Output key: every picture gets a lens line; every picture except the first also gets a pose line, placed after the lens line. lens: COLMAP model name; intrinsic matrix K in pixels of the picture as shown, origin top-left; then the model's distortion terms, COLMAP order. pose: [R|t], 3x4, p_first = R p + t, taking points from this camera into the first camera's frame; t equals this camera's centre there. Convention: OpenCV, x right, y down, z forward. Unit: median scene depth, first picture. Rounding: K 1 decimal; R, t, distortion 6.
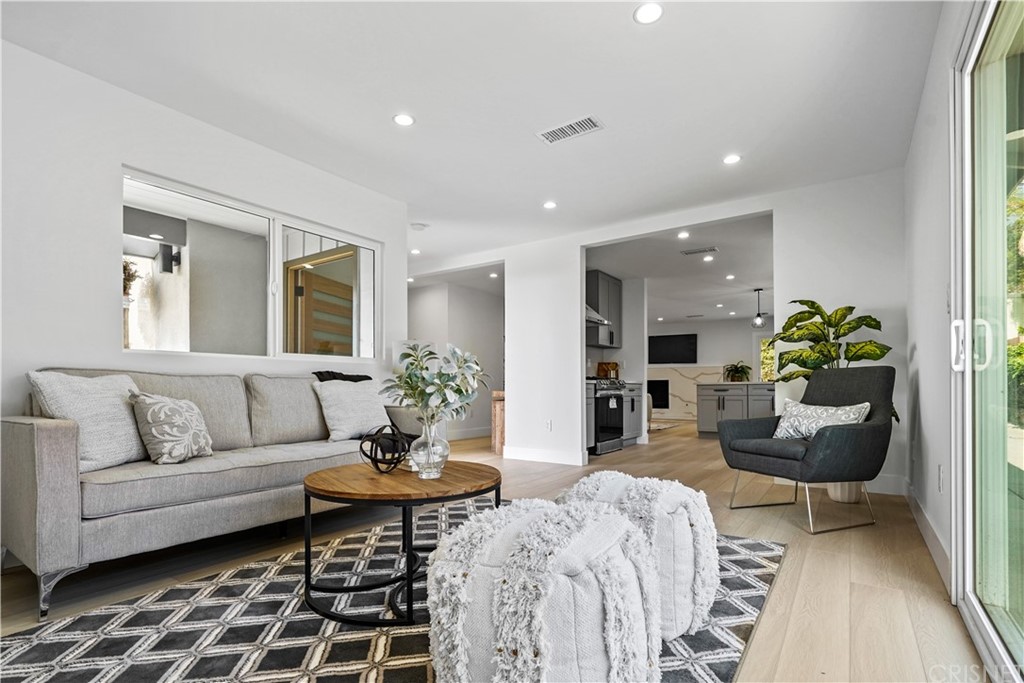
lens RADIAL K [[486.3, 0, 514.7], [0, 486.3, 386.3], [0, 0, 1]] dist [-0.001129, -0.000018]
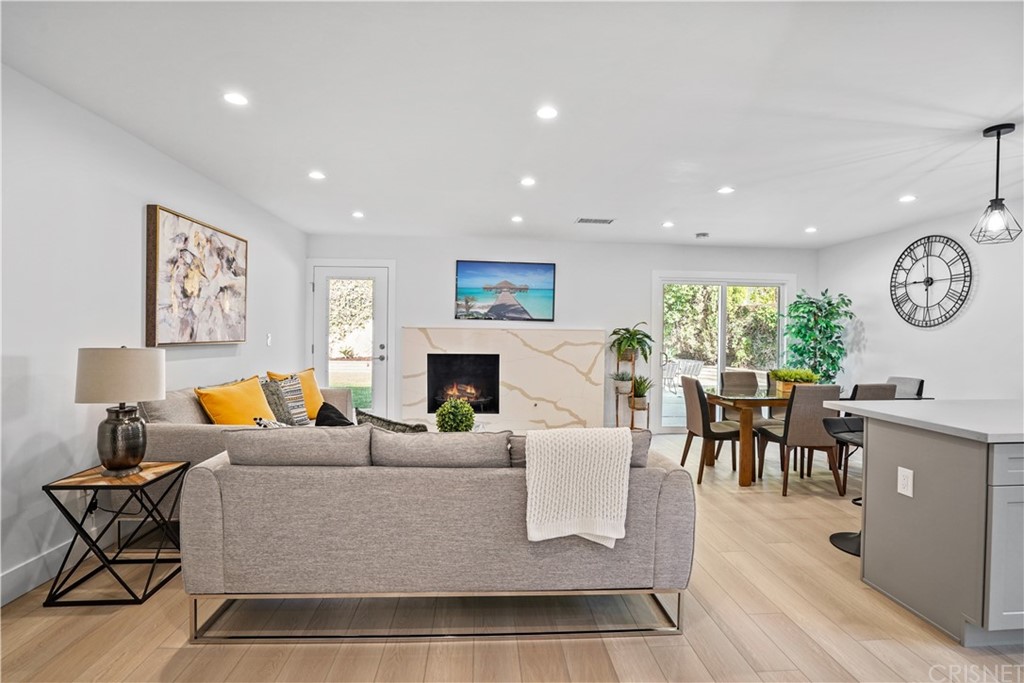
lens RADIAL K [[474.1, 0, 512.0], [0, 474.1, 341.5], [0, 0, 1]] dist [-0.044457, 0.012022]
pose [[0.775585, 0.002587, 0.631238, 0.048684], [-0.017341, 0.999702, 0.017209, -0.053798], [-0.631005, -0.024293, 0.775398, 1.001120]]
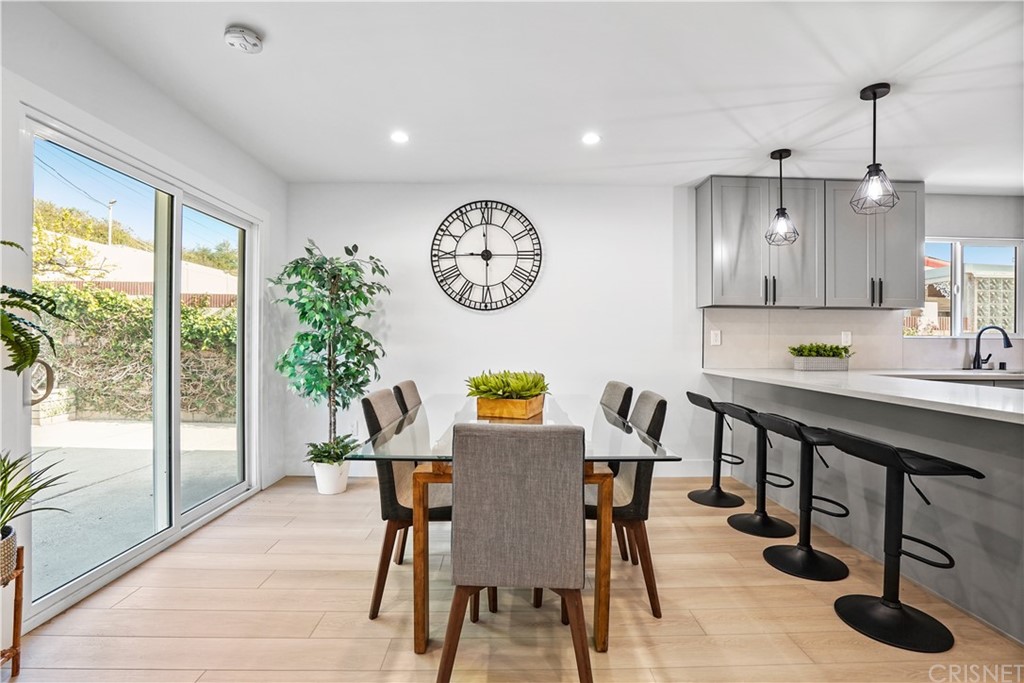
lens RADIAL K [[474.1, 0, 512.0], [0, 474.1, 341.5], [0, 0, 1]] dist [-0.044457, 0.012022]
pose [[-0.591755, -0.002384, 0.806114, 0.423594], [-0.009173, 0.999951, -0.003776, -0.036380], [-0.806065, -0.009629, -0.591748, 1.406749]]
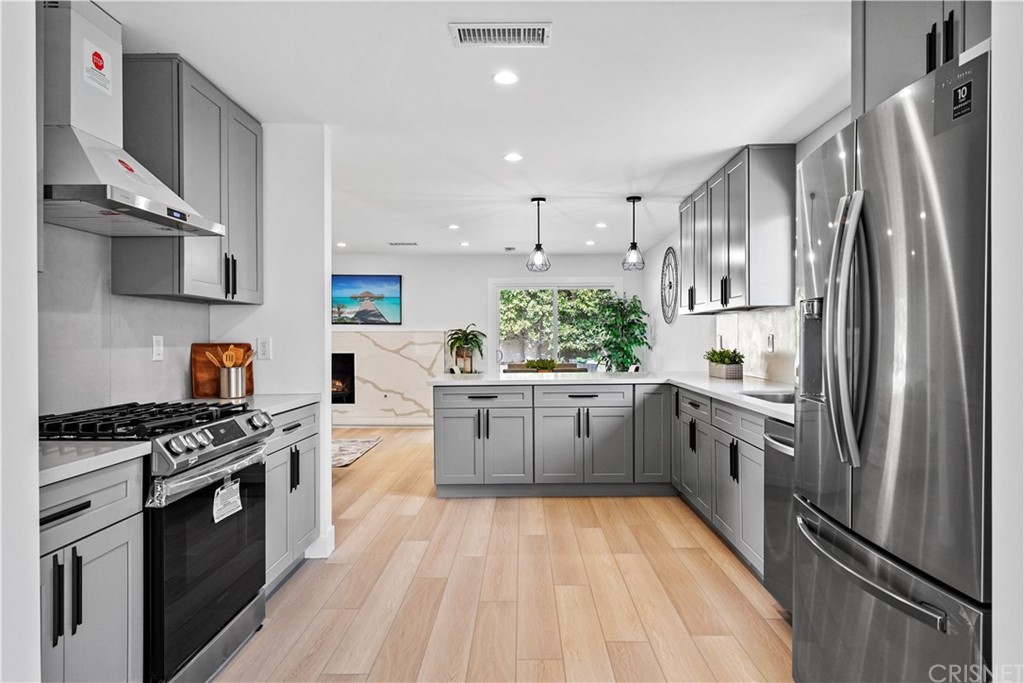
lens RADIAL K [[611.2, 0, 513.4], [0, 611.2, 339.9], [0, 0, 1]] dist [0.000002, -0.000164]
pose [[0.828268, -0.003850, 0.560319, 0.111749], [0.000919, 0.999984, 0.005513, -0.051656], [-0.560331, -0.004052, 0.828259, 0.483014]]
